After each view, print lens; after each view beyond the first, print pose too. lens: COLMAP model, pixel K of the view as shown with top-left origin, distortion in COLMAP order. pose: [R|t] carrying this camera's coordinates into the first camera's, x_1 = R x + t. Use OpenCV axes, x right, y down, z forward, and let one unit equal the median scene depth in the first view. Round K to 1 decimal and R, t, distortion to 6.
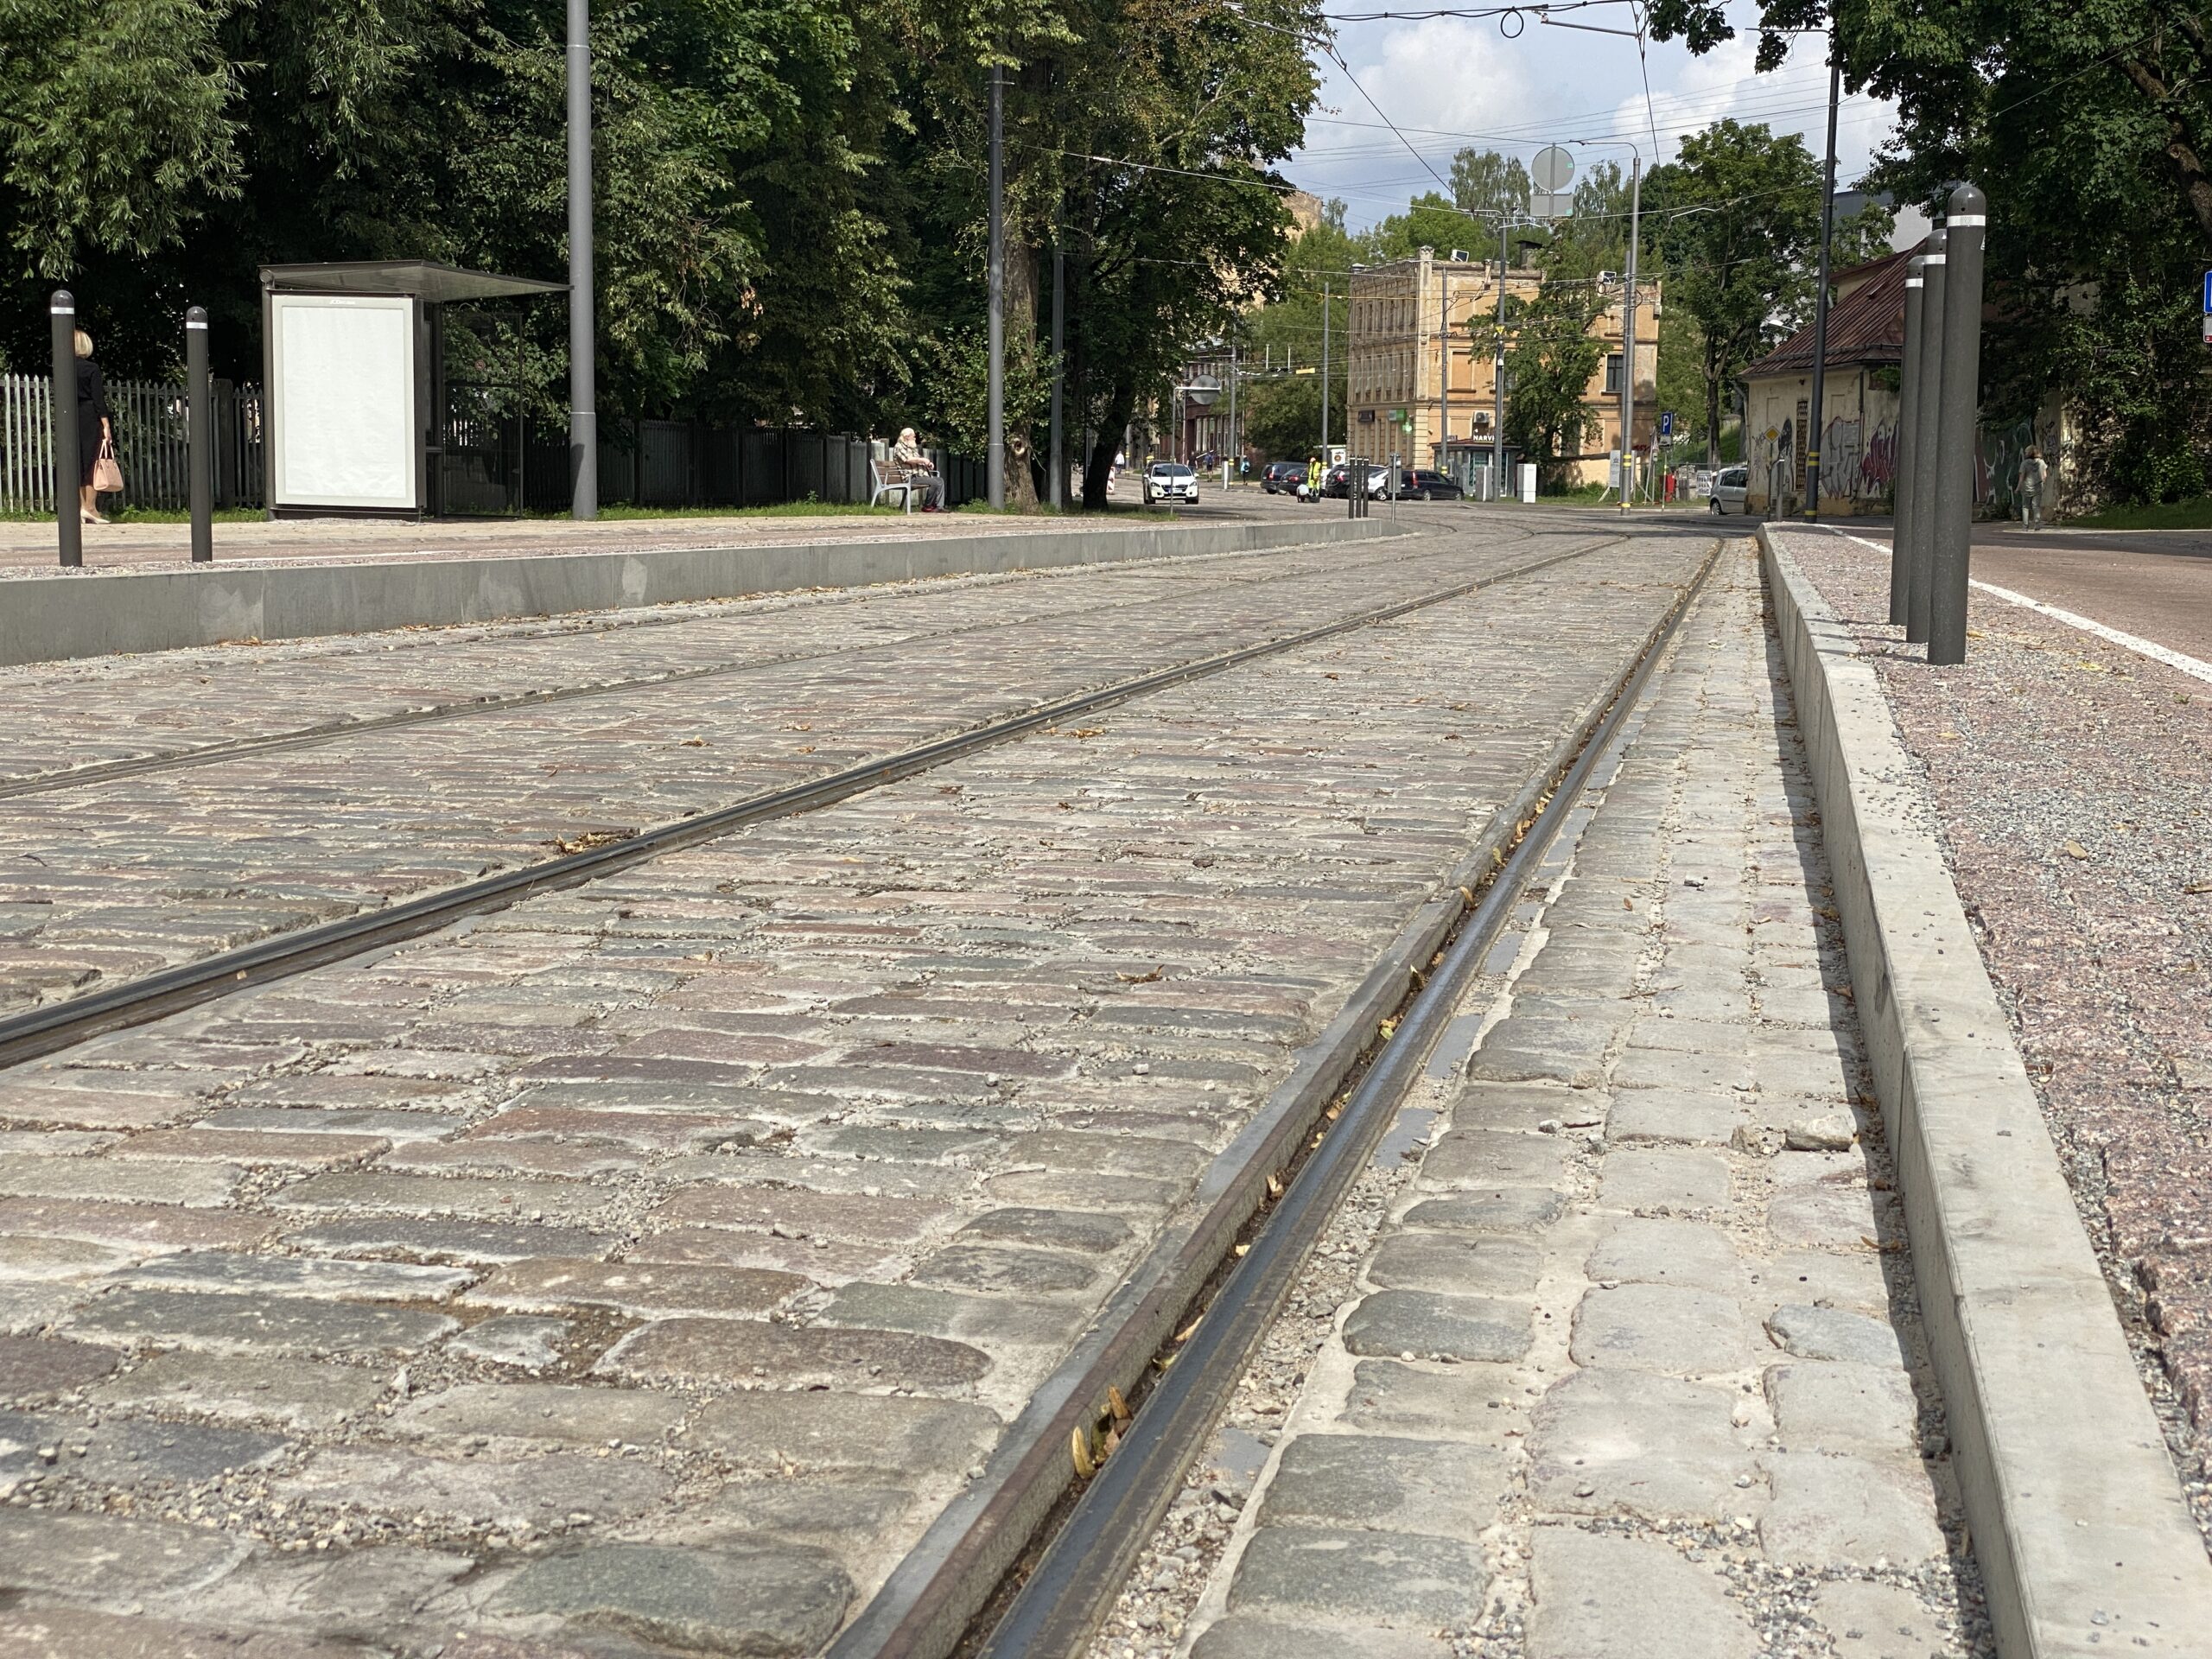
lens RADIAL K [[3325.8, 0, 1113.7], [0, 3325.8, 832.0], [0, 0, 1]] dist [0.148337, 0.000000]
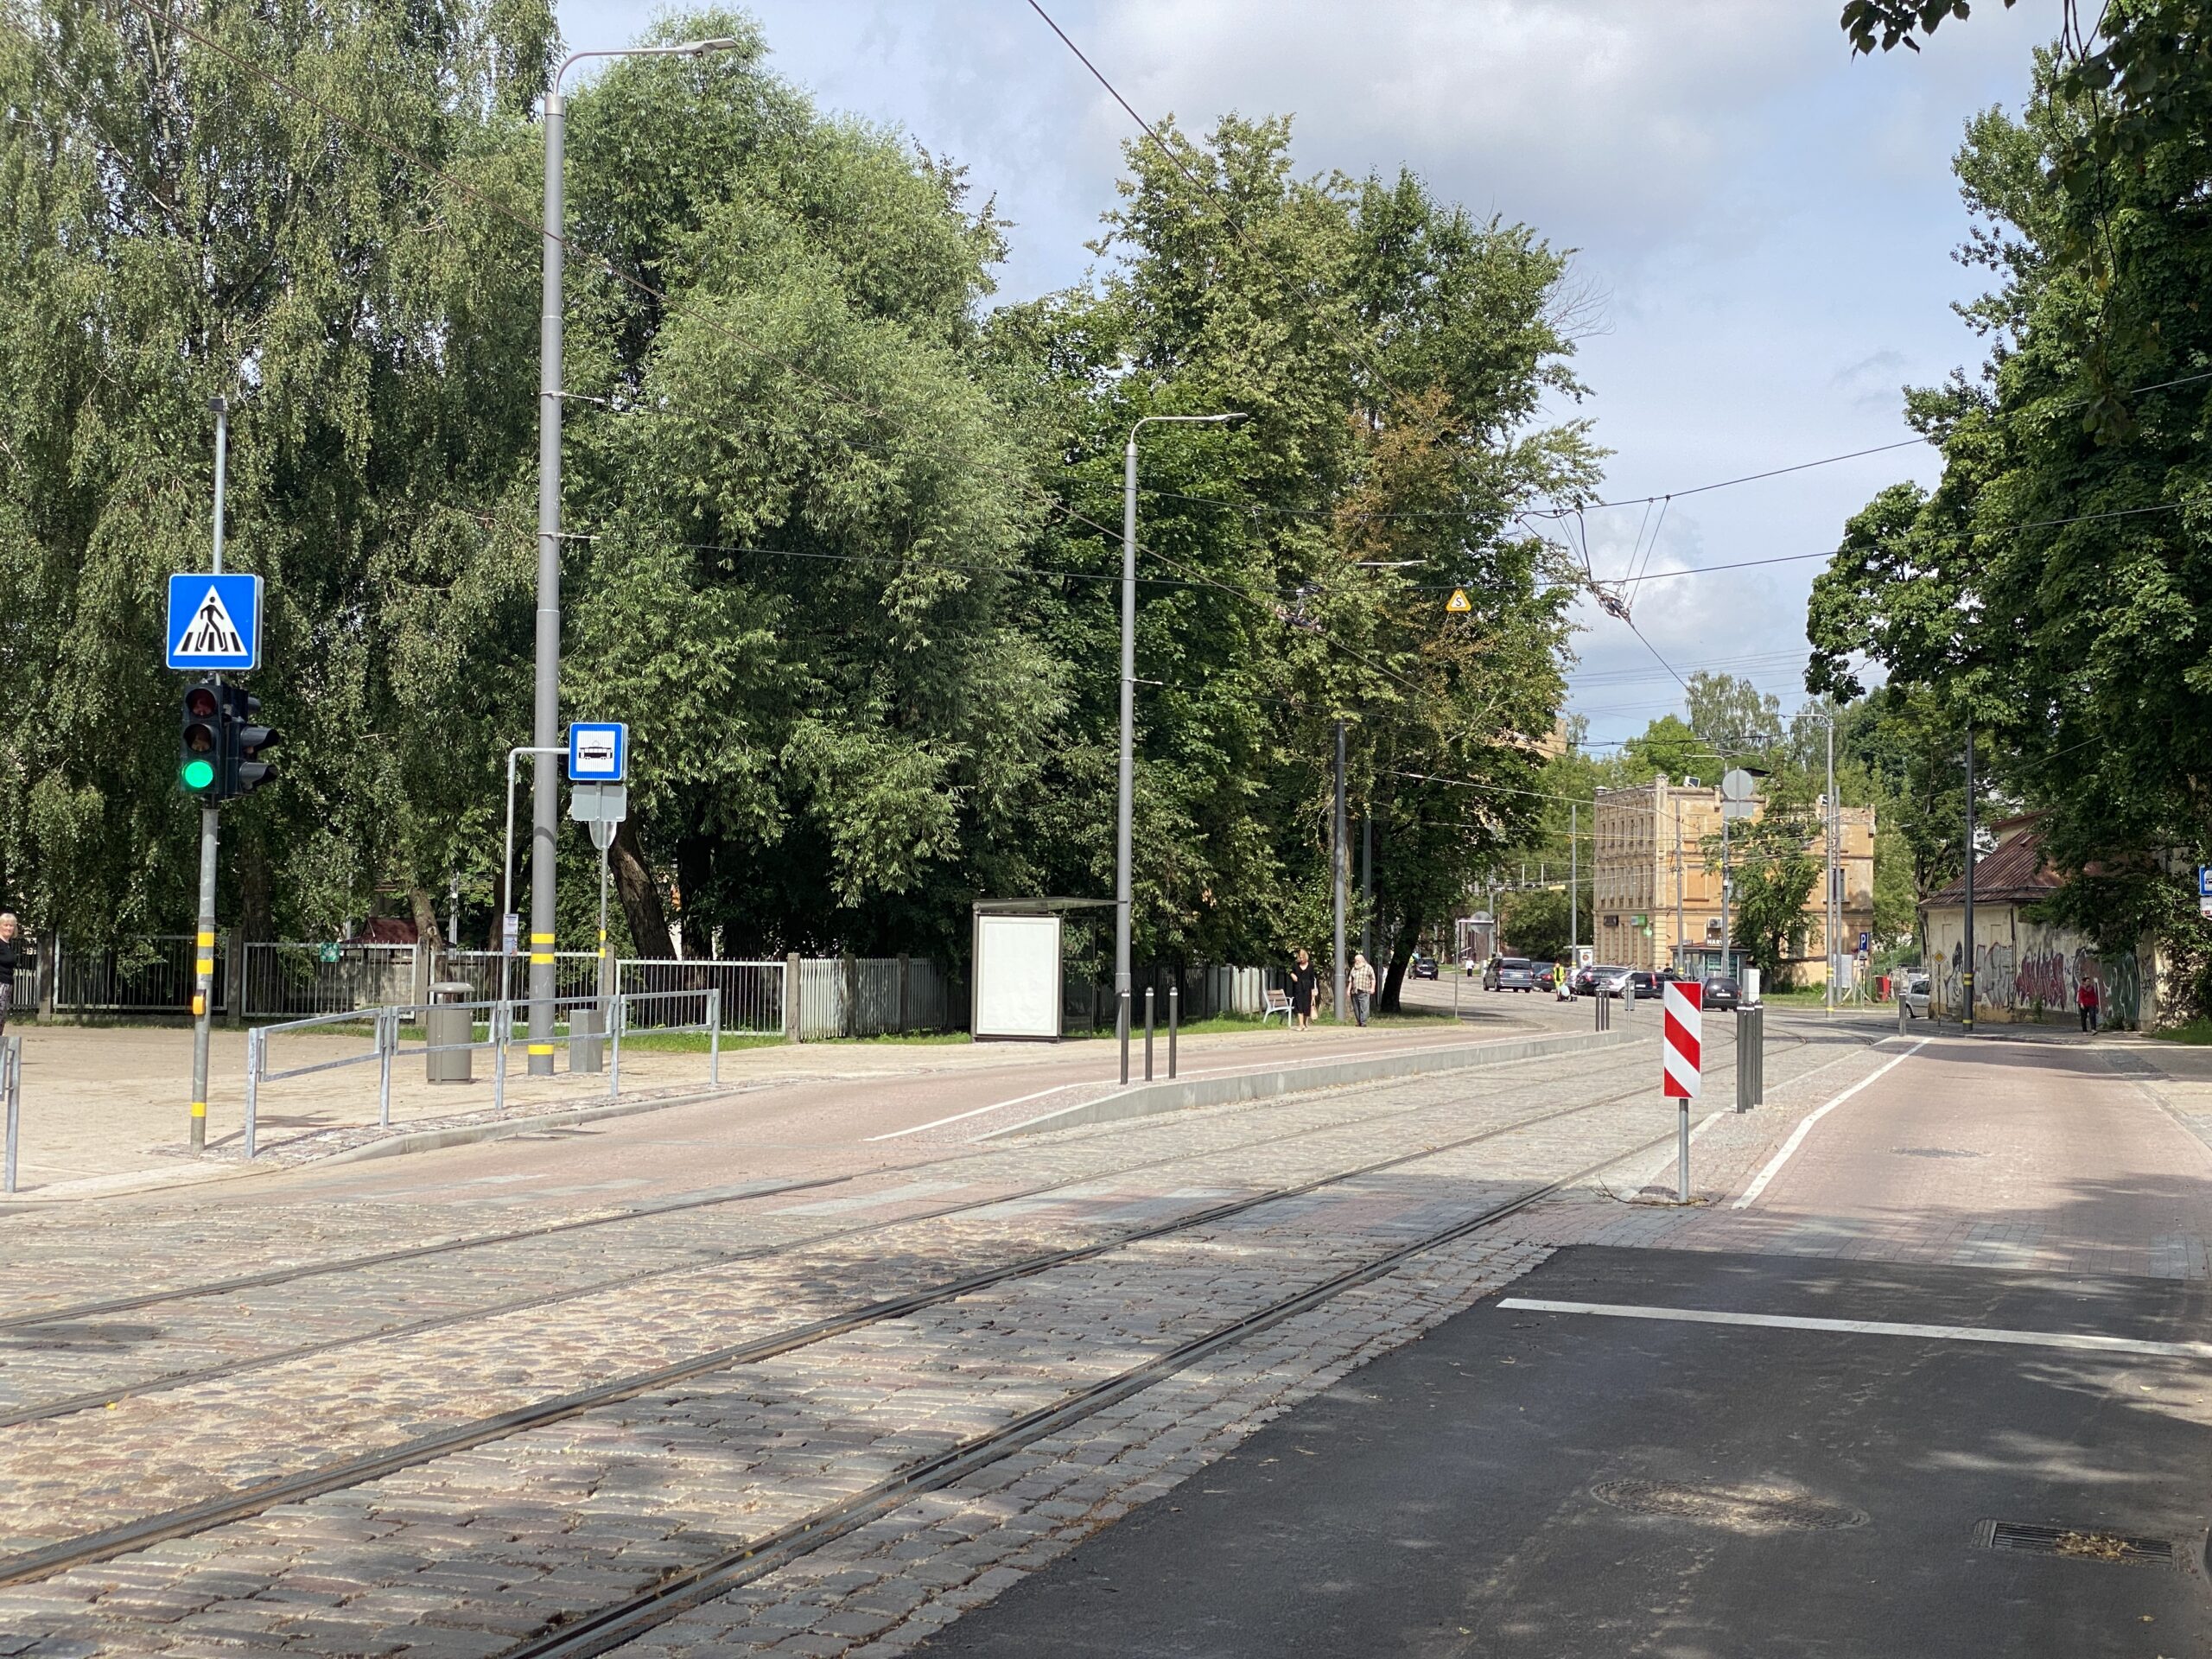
lens RADIAL K [[3325.8, 0, 1105.9], [0, 3325.8, 825.7], [0, 0, 1]] dist [0.148337, 0.000000]
pose [[0.997134, -0.002409, -0.075622, -0.017456], [-0.008603, 0.989400, -0.144960, 0.016113], [0.075169, 0.145195, 0.986543, -0.251966]]
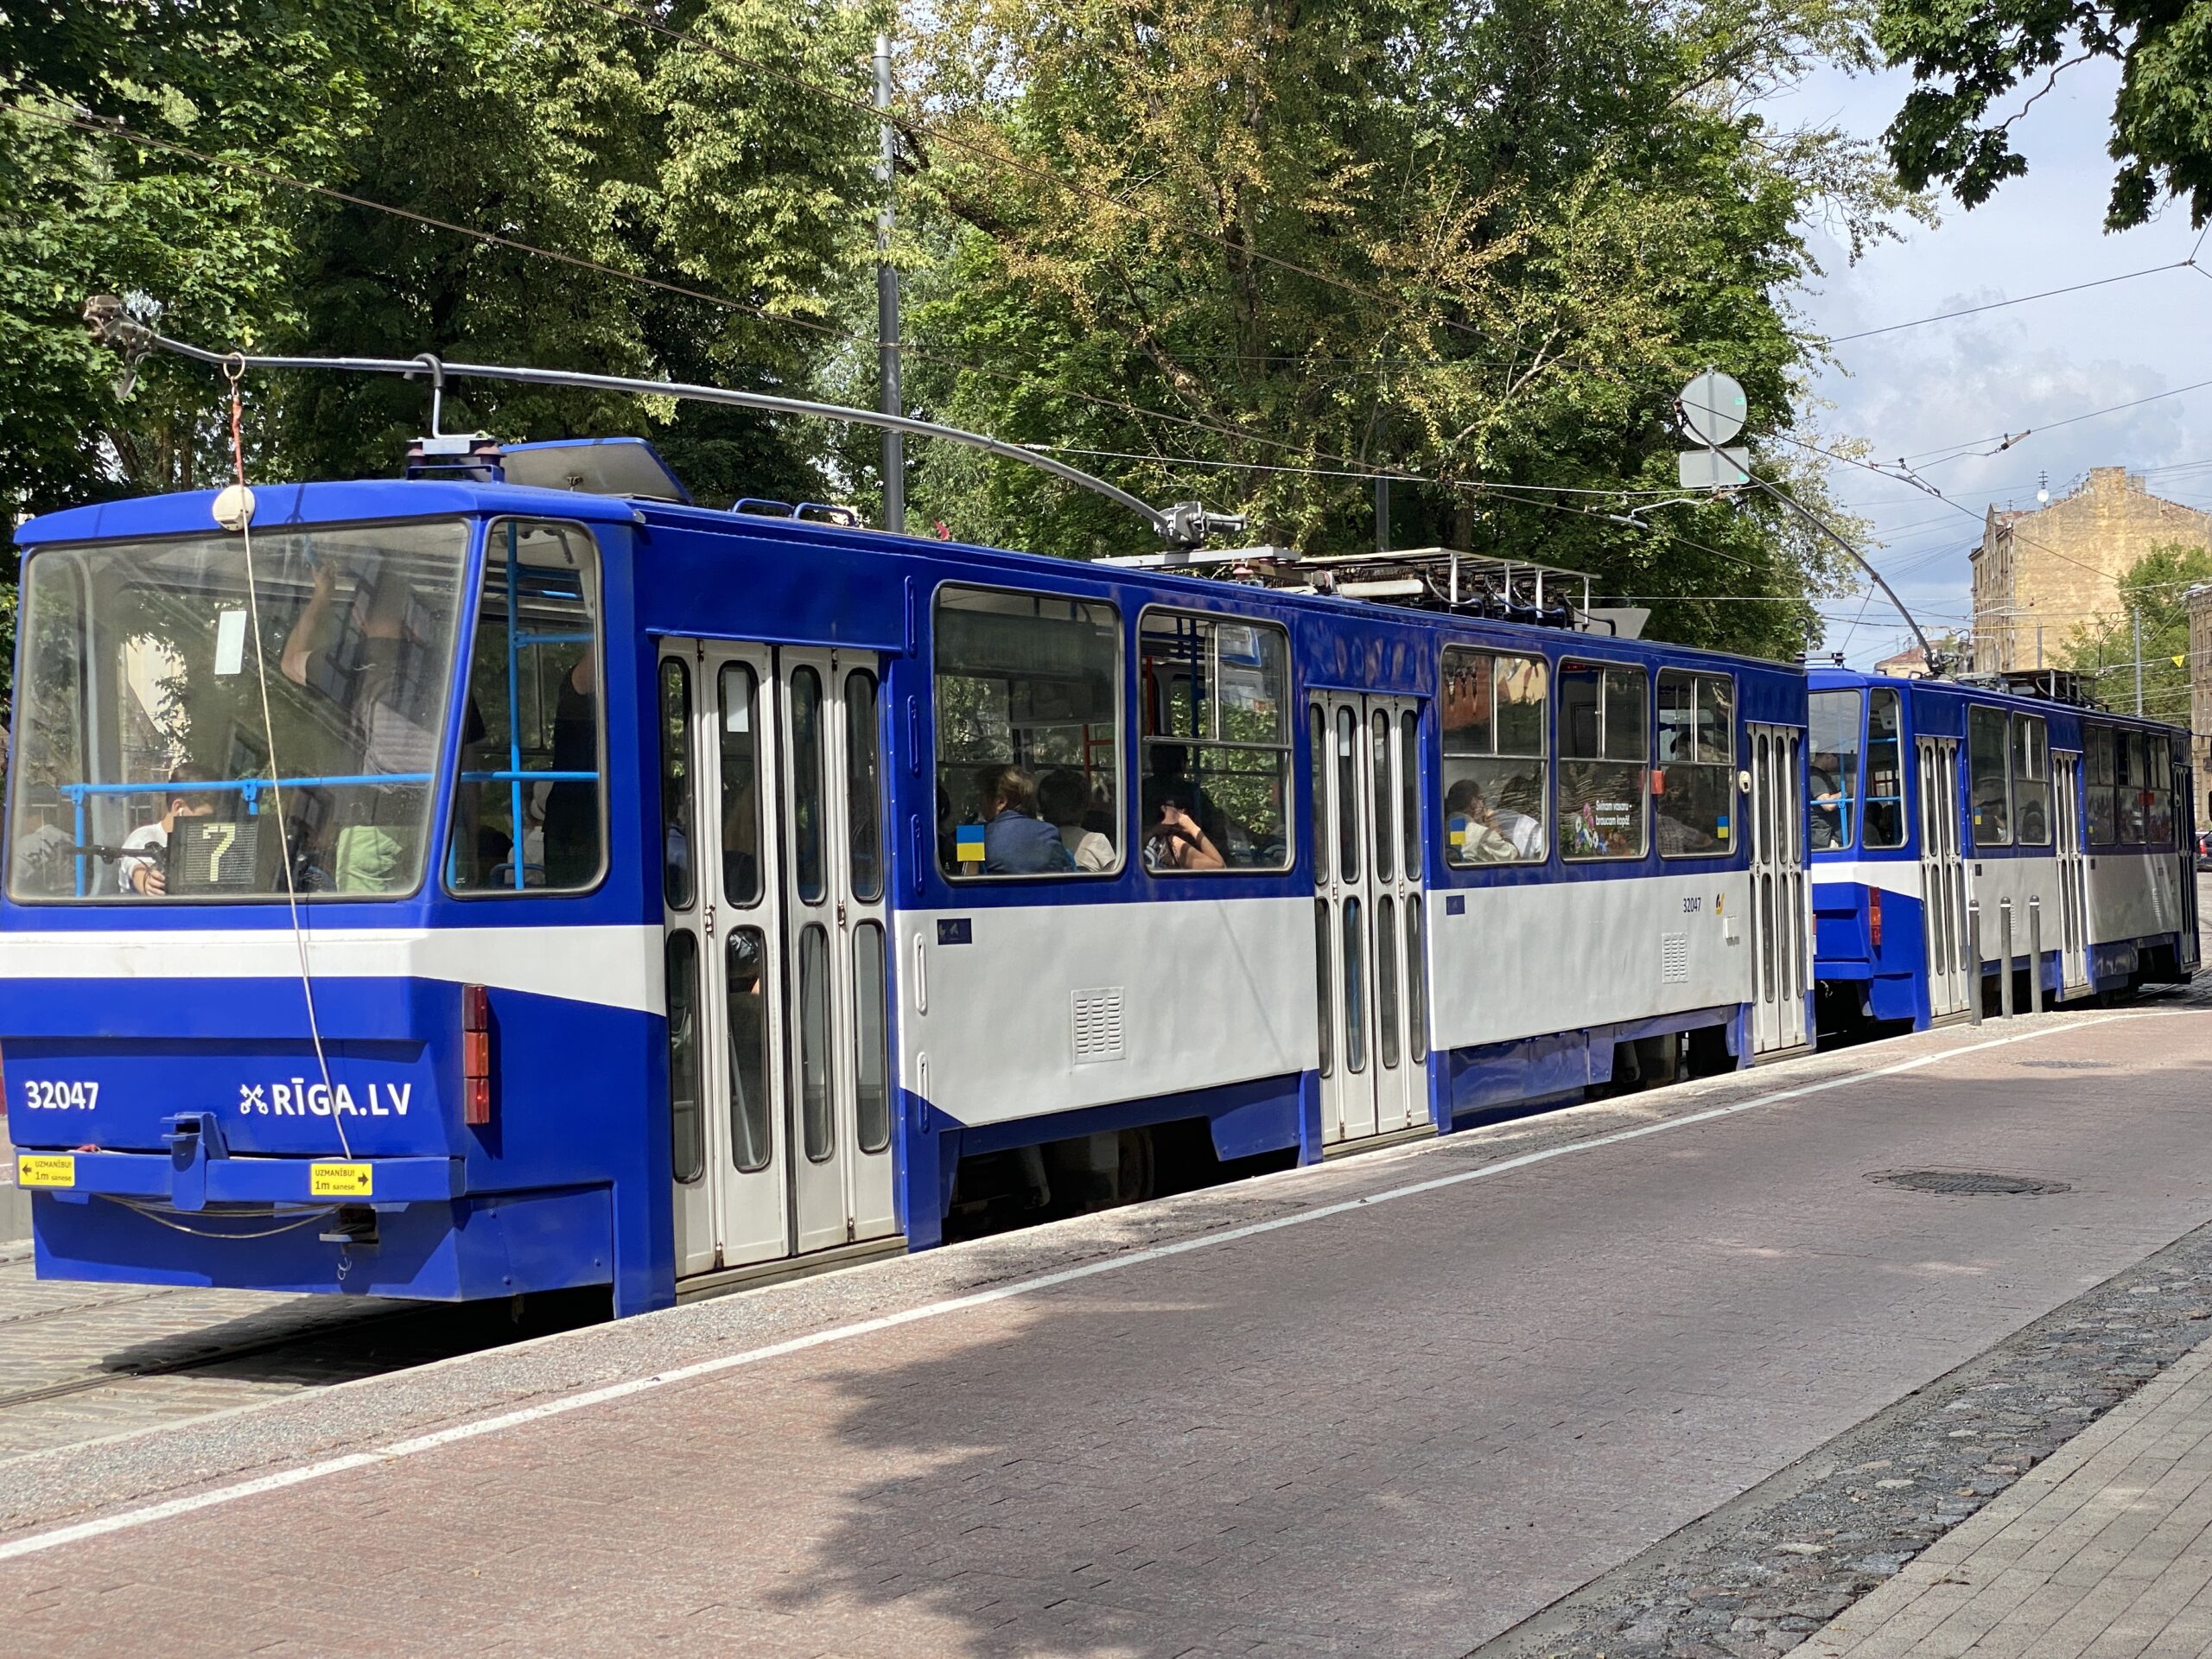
lens RADIAL K [[3325.8, 0, 1106.6], [0, 3325.8, 827.9], [0, 0, 1]] dist [0.148337, 0.000000]
pose [[0.954887, -0.033356, -0.295091, 0.124132], [0.001060, 0.994049, -0.108933, -0.036180], [0.296969, 0.103706, 0.949239, 0.250987]]
